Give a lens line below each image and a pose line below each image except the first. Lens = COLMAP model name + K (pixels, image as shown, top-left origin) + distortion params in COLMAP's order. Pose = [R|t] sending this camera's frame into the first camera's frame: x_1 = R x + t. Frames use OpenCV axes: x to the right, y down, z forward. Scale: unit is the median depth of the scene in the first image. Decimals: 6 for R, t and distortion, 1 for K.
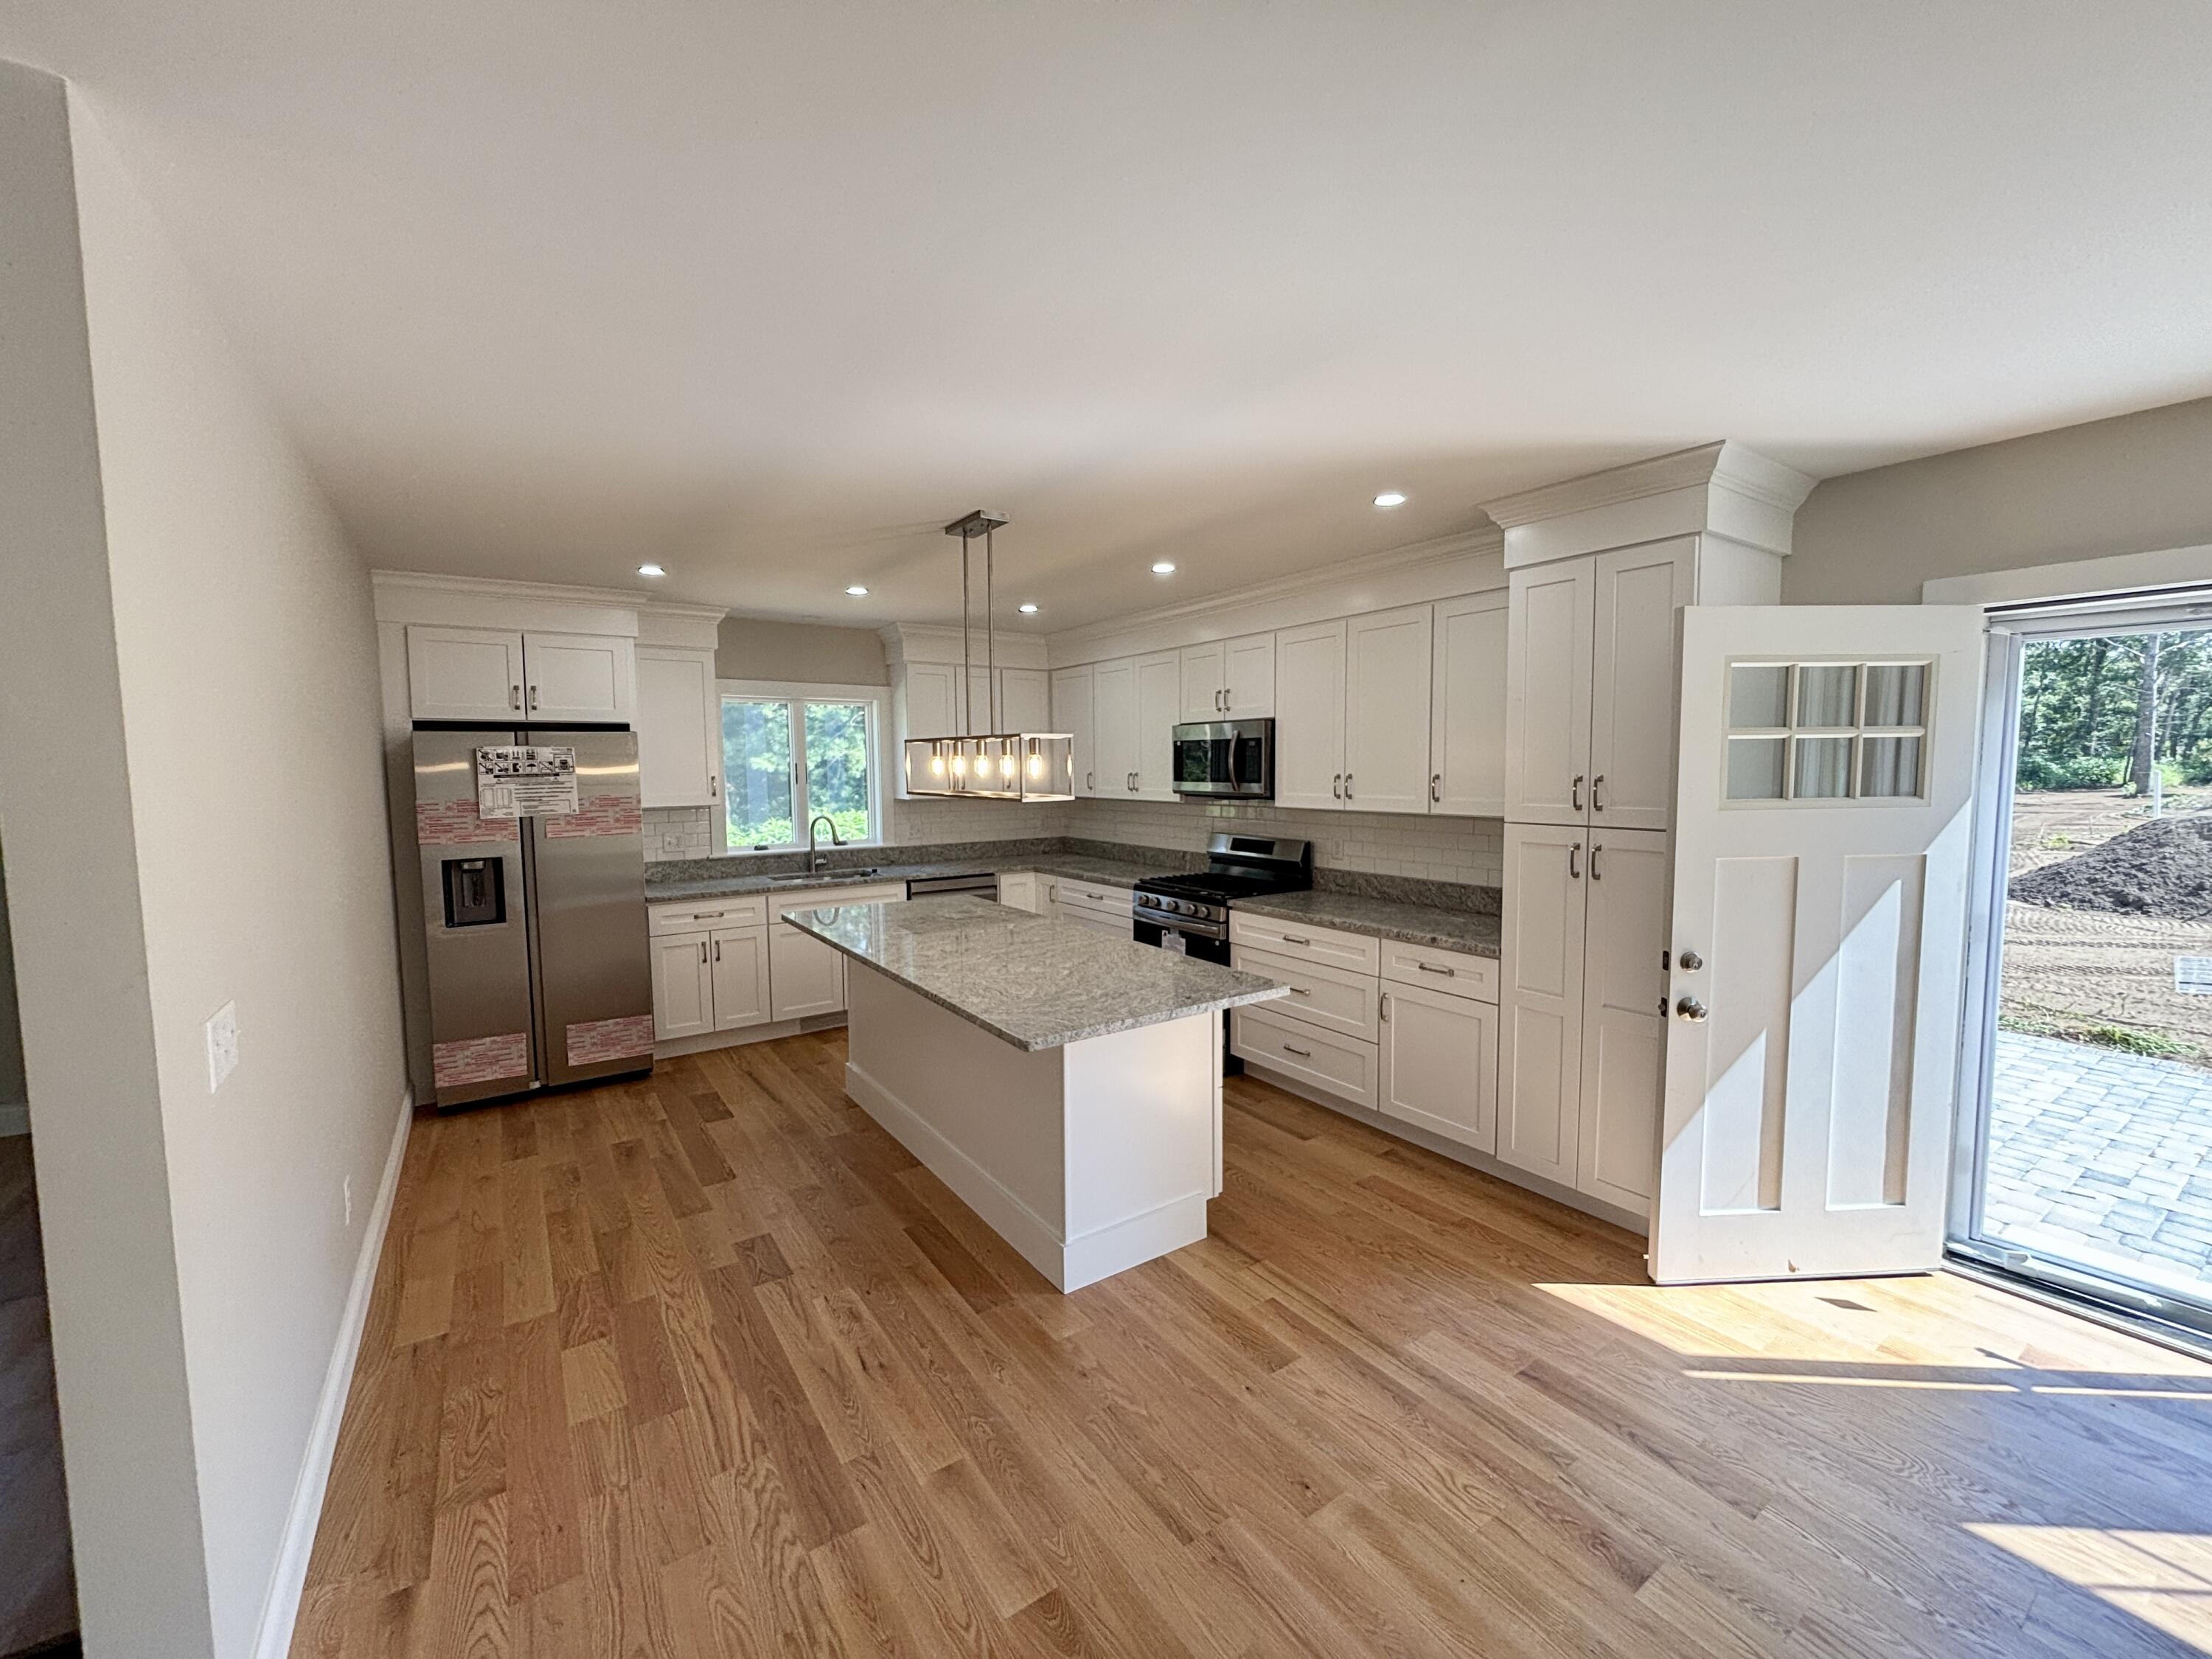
lens RADIAL K [[906.8, 0, 1106.6], [0, 906.8, 832.9], [0, 0, 1]] dist [0.010438, 0.000208]
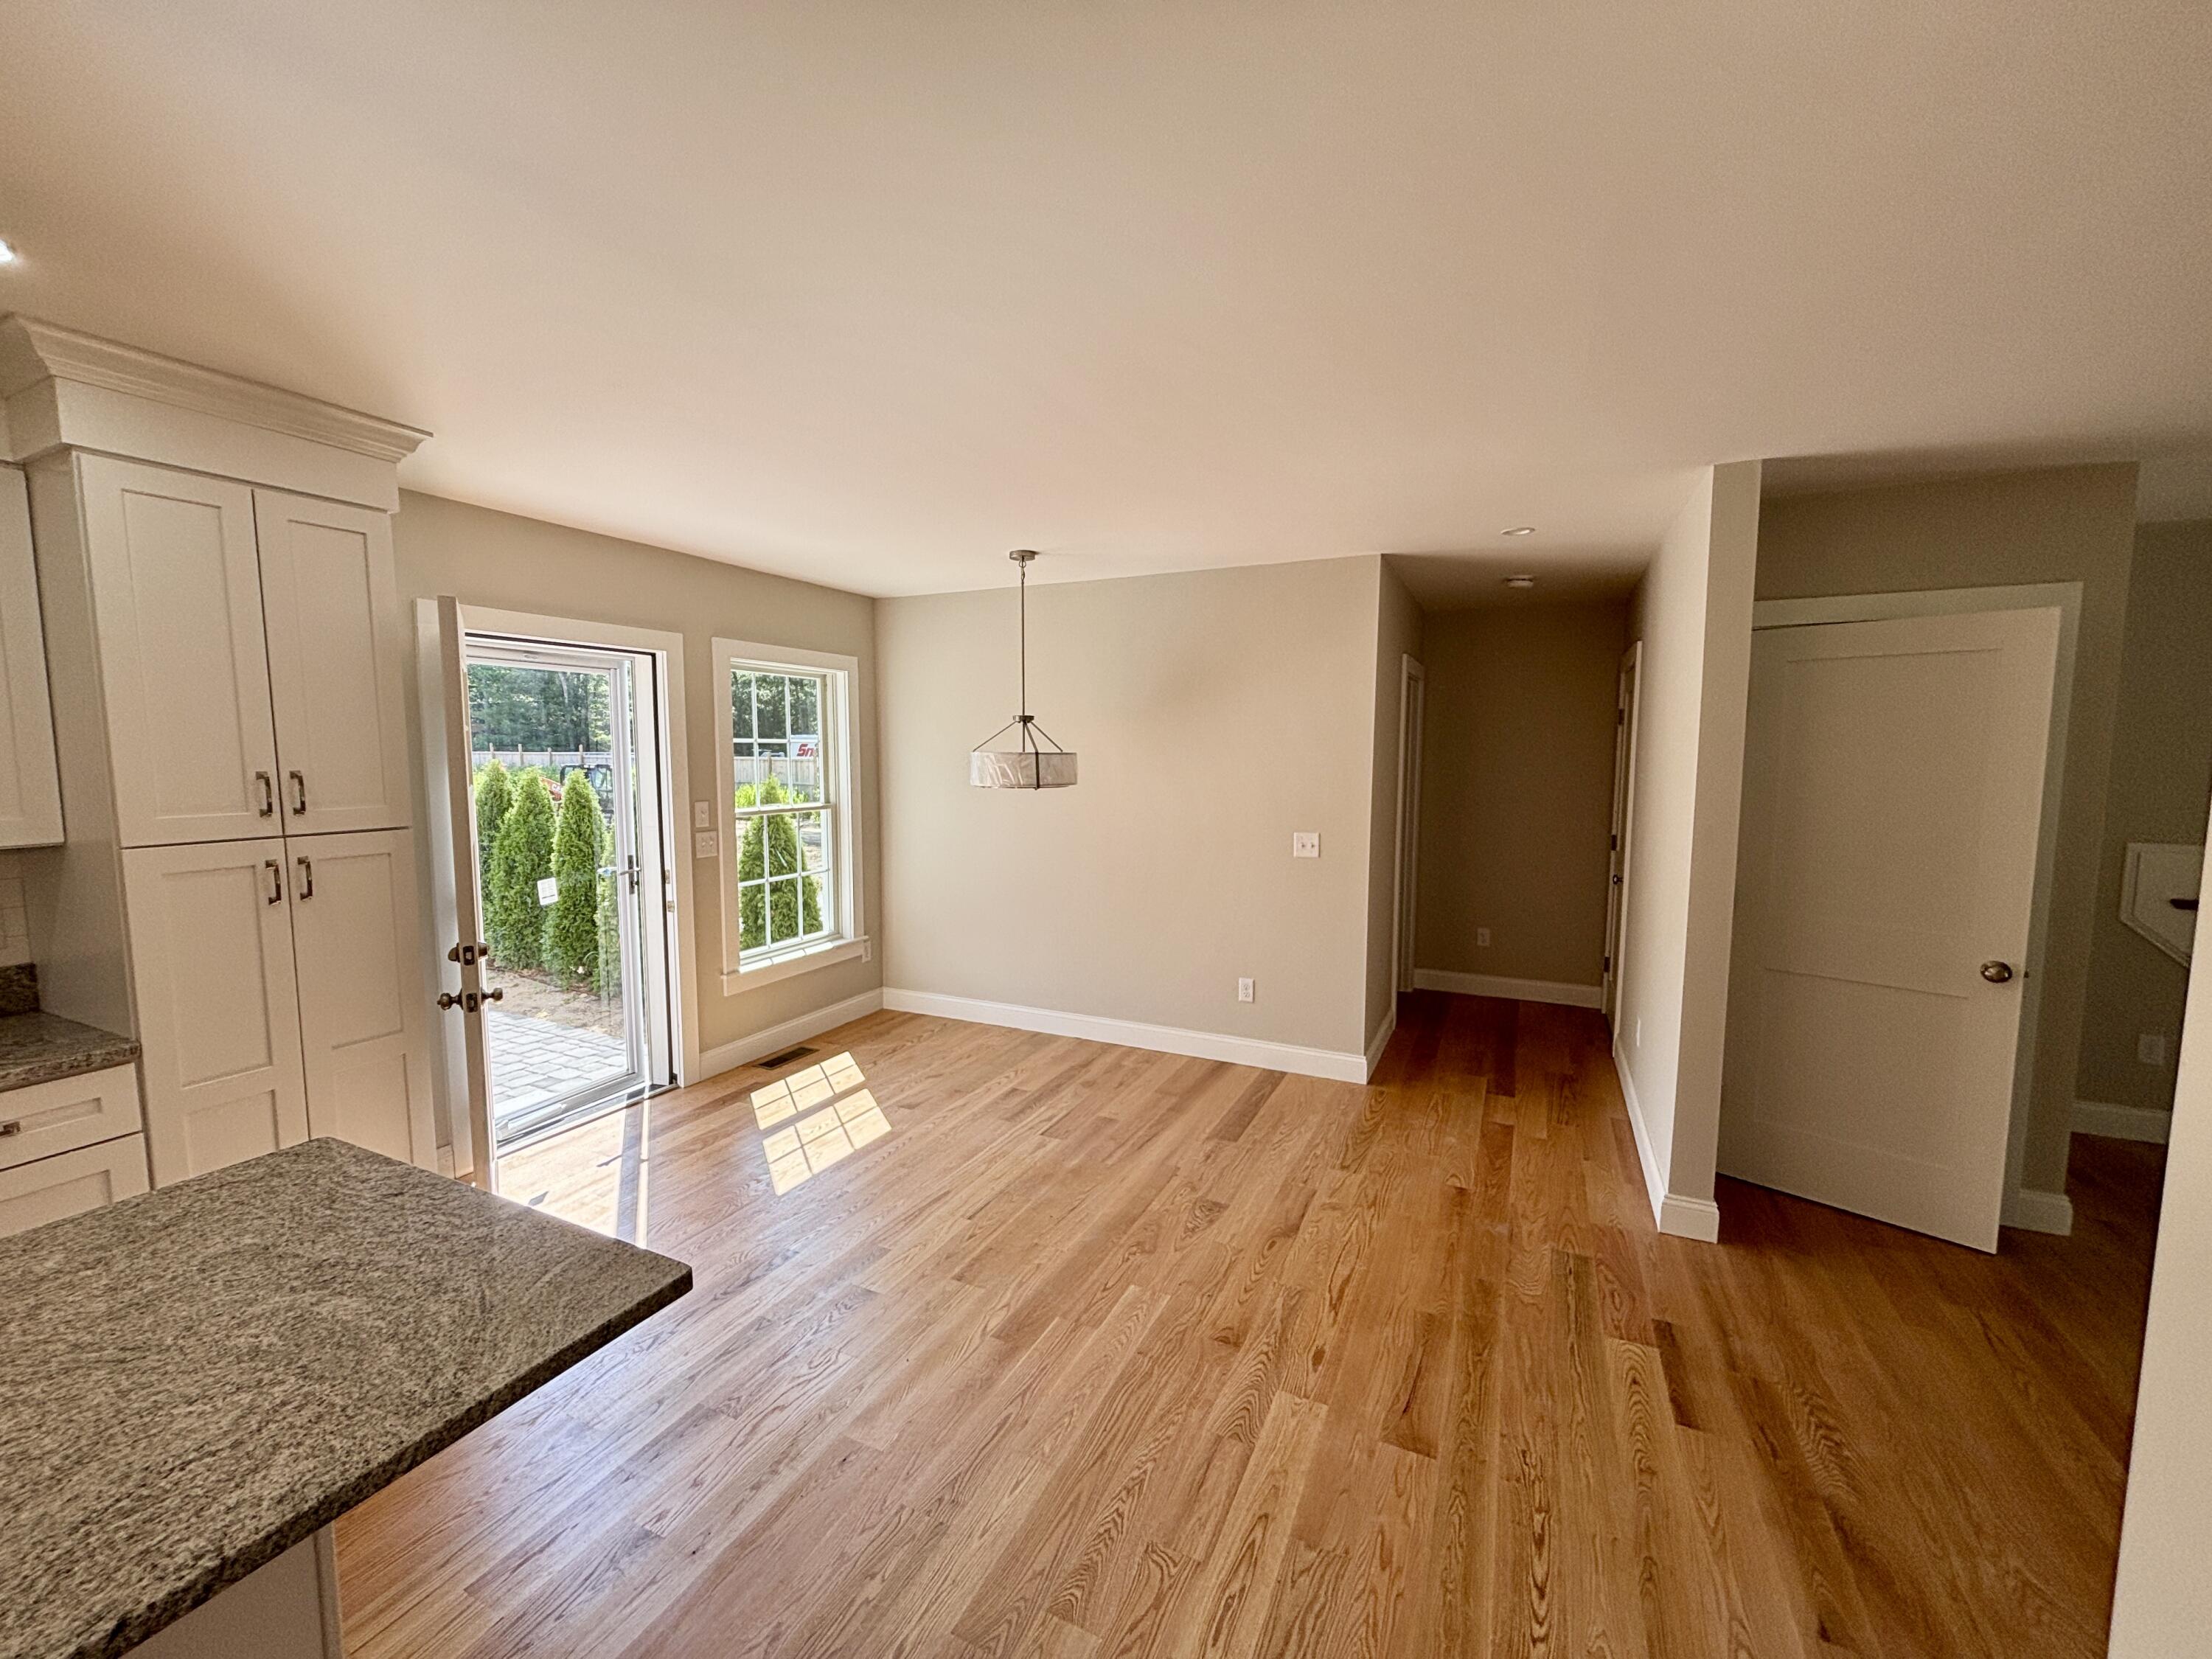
lens RADIAL K [[906.8, 0, 1106.6], [0, 906.8, 832.9], [0, 0, 1]] dist [0.010438, 0.000208]
pose [[-0.519350, -0.071294, 0.851583, -0.563520], [0.071266, 0.989429, 0.126297, -0.065169], [-0.851585, 0.126281, -0.508779, 0.883532]]
